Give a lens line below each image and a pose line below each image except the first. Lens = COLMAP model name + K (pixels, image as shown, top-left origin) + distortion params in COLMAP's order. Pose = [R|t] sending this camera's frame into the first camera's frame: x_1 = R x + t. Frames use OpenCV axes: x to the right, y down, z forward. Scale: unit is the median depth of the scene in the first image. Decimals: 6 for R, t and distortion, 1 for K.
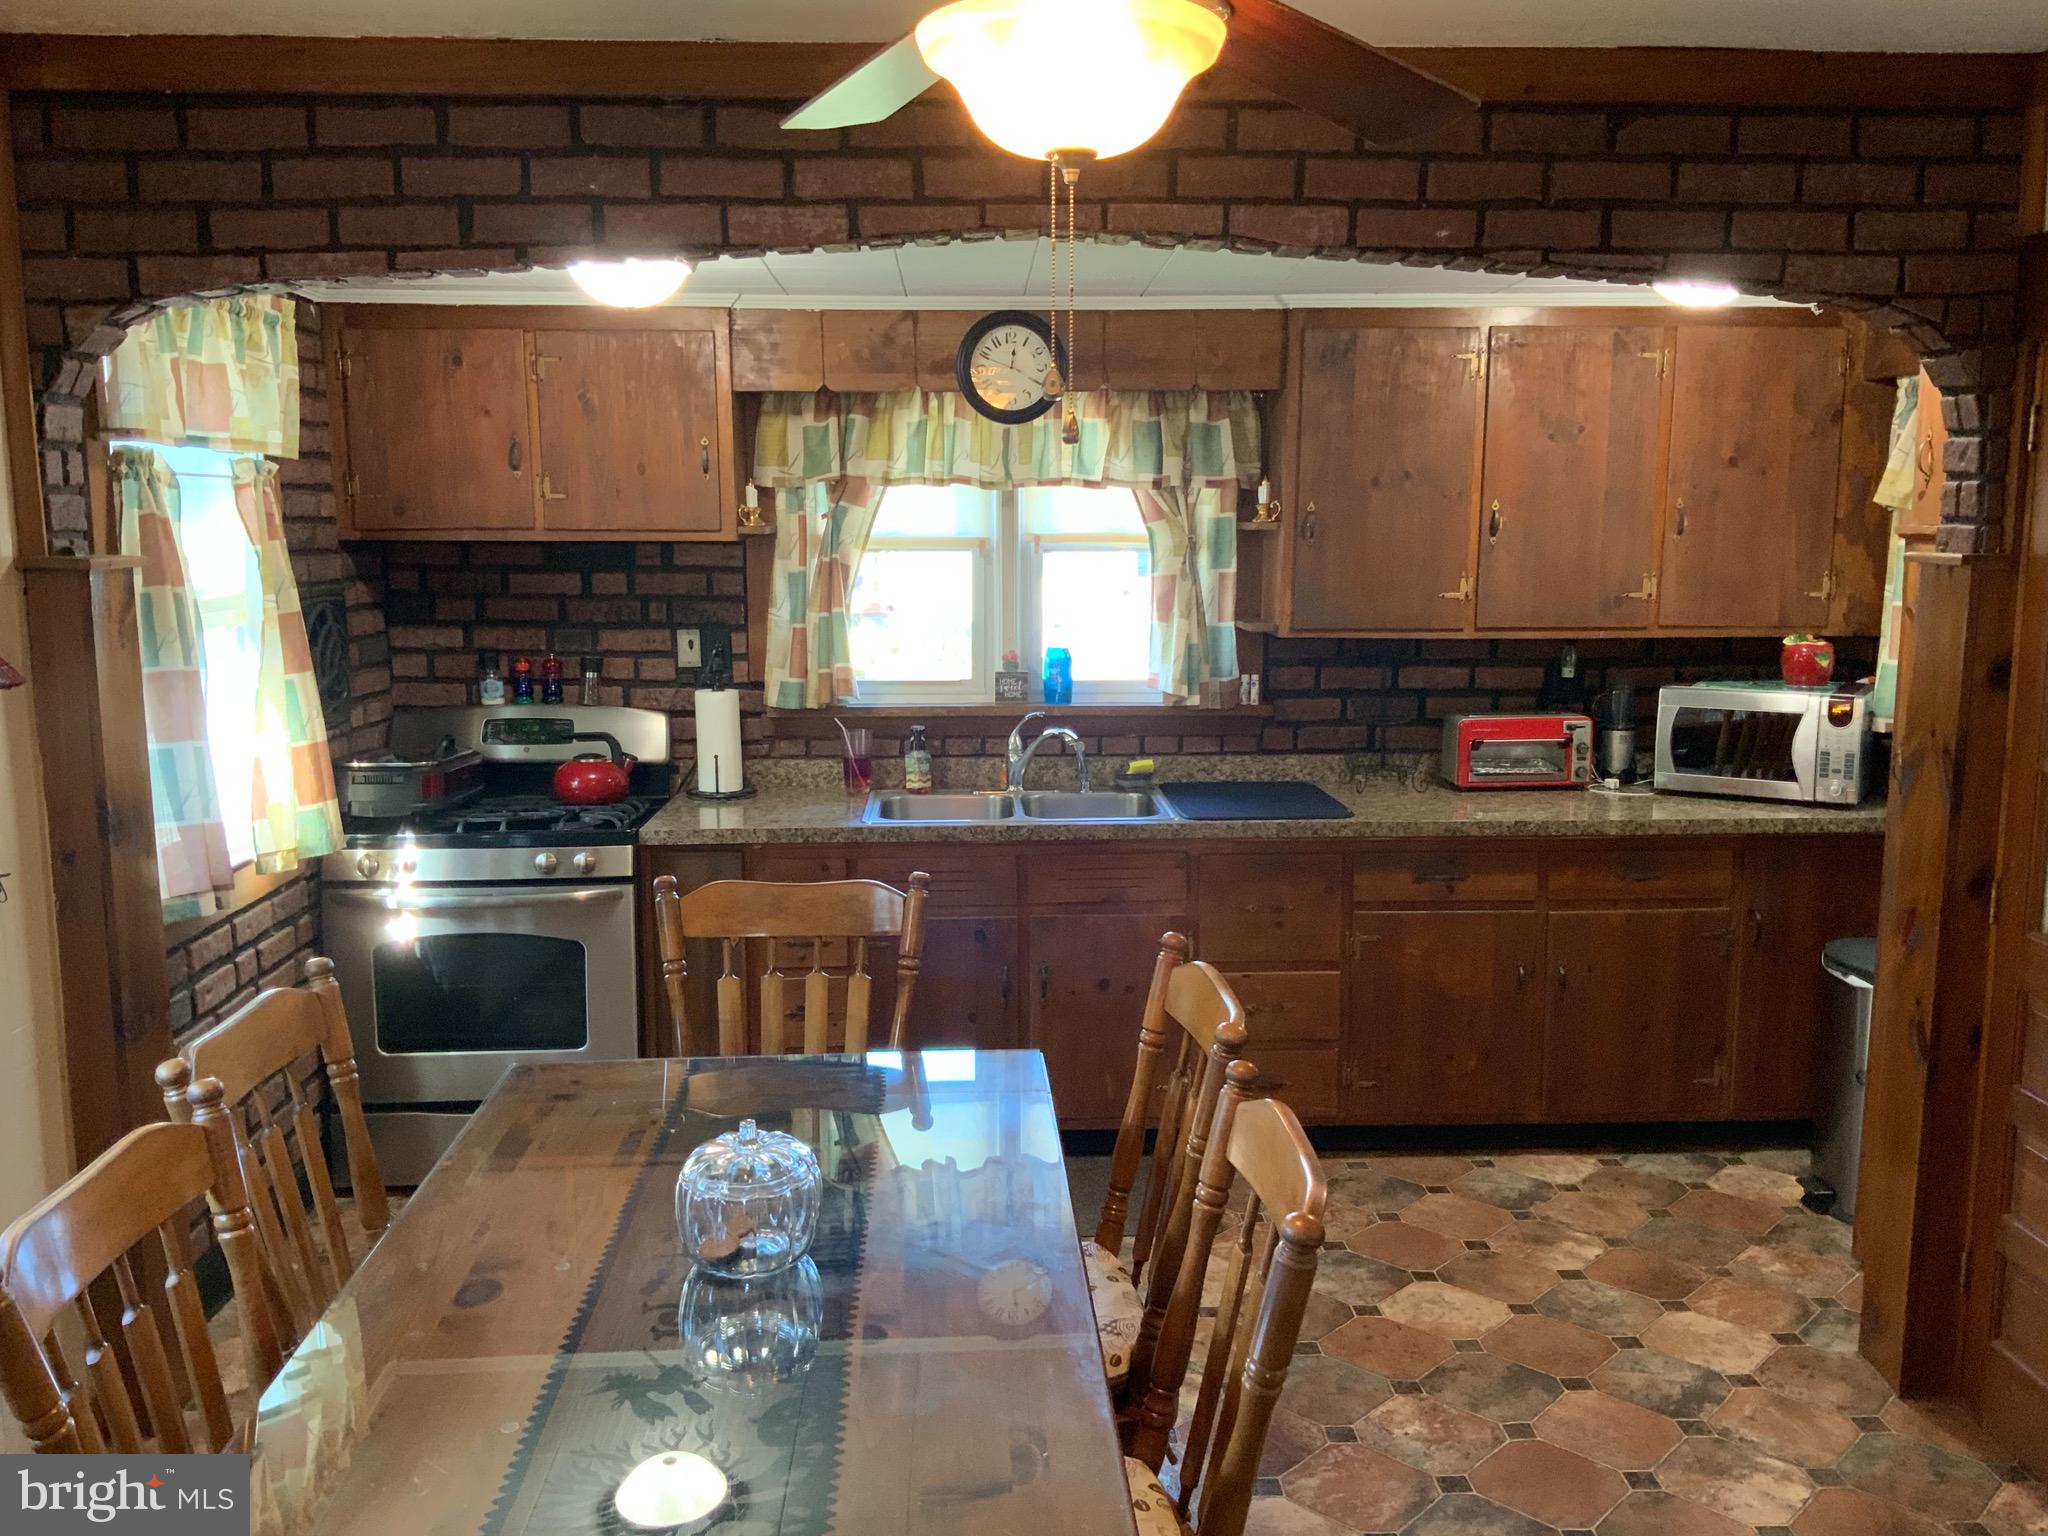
lens RADIAL K [[1669.1, 0, 1030.2], [0, 1669.1, 786.9], [0, 0, 1]] dist [0.111279, -0.247122]
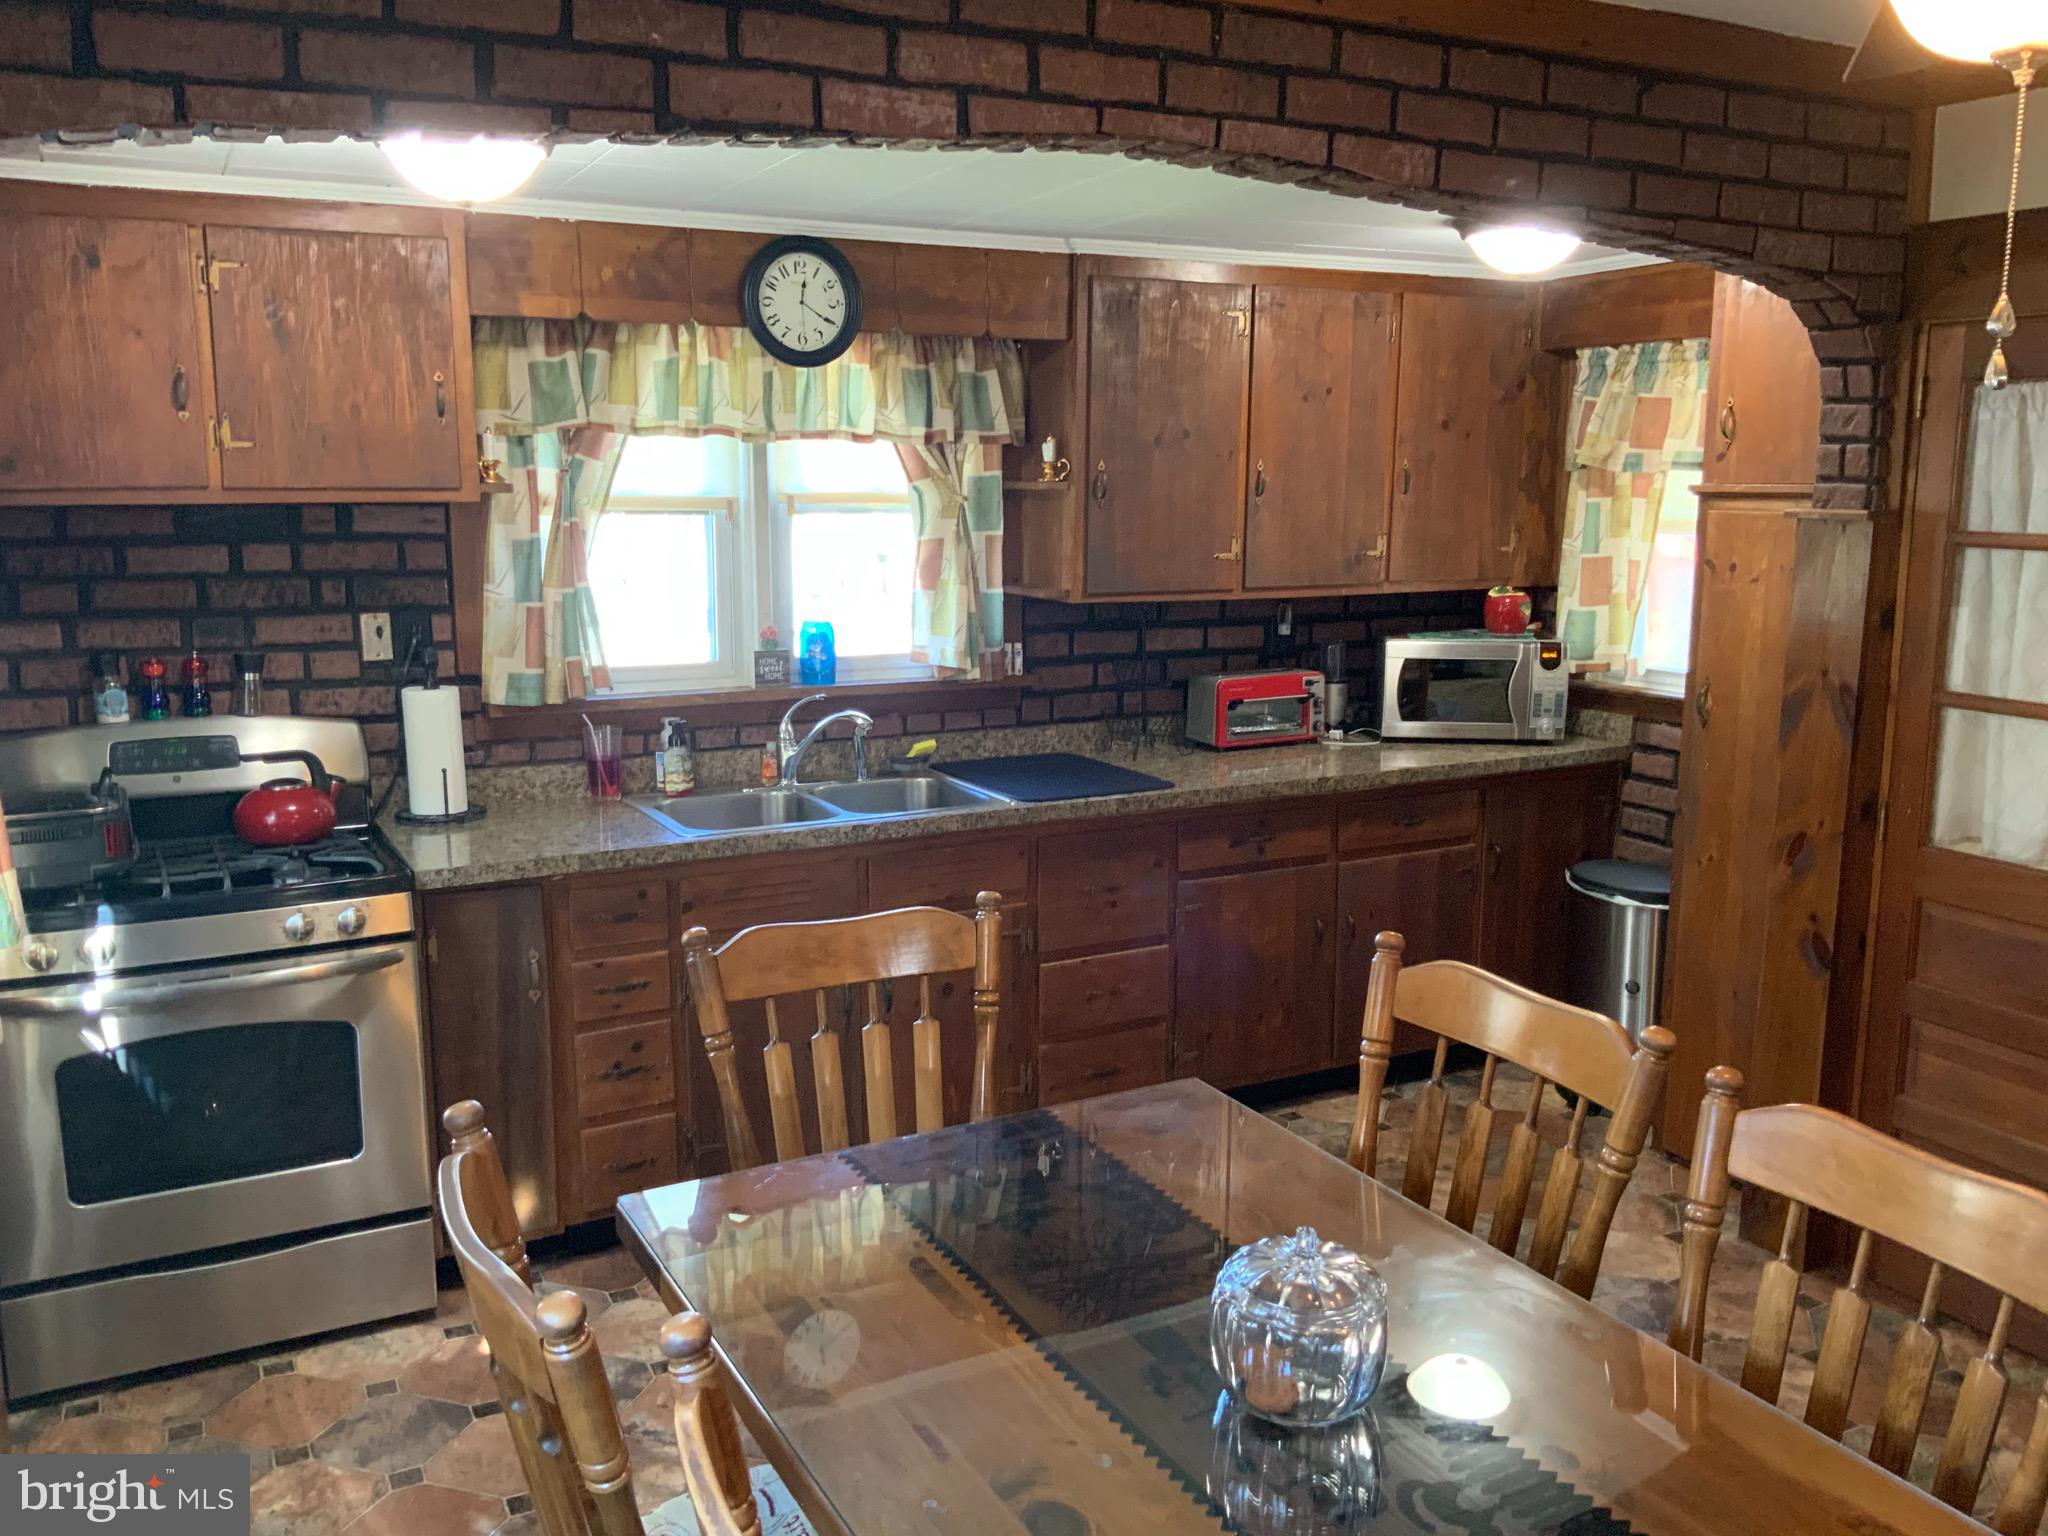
lens RADIAL K [[1669.1, 0, 1030.2], [0, 1669.1, 786.9], [0, 0, 1]] dist [0.111279, -0.247122]
pose [[0.902896, -0.075547, 0.423168, -0.276236], [0.065233, 0.997114, 0.038828, -0.023357], [-0.424880, -0.007453, 0.905219, 0.147031]]
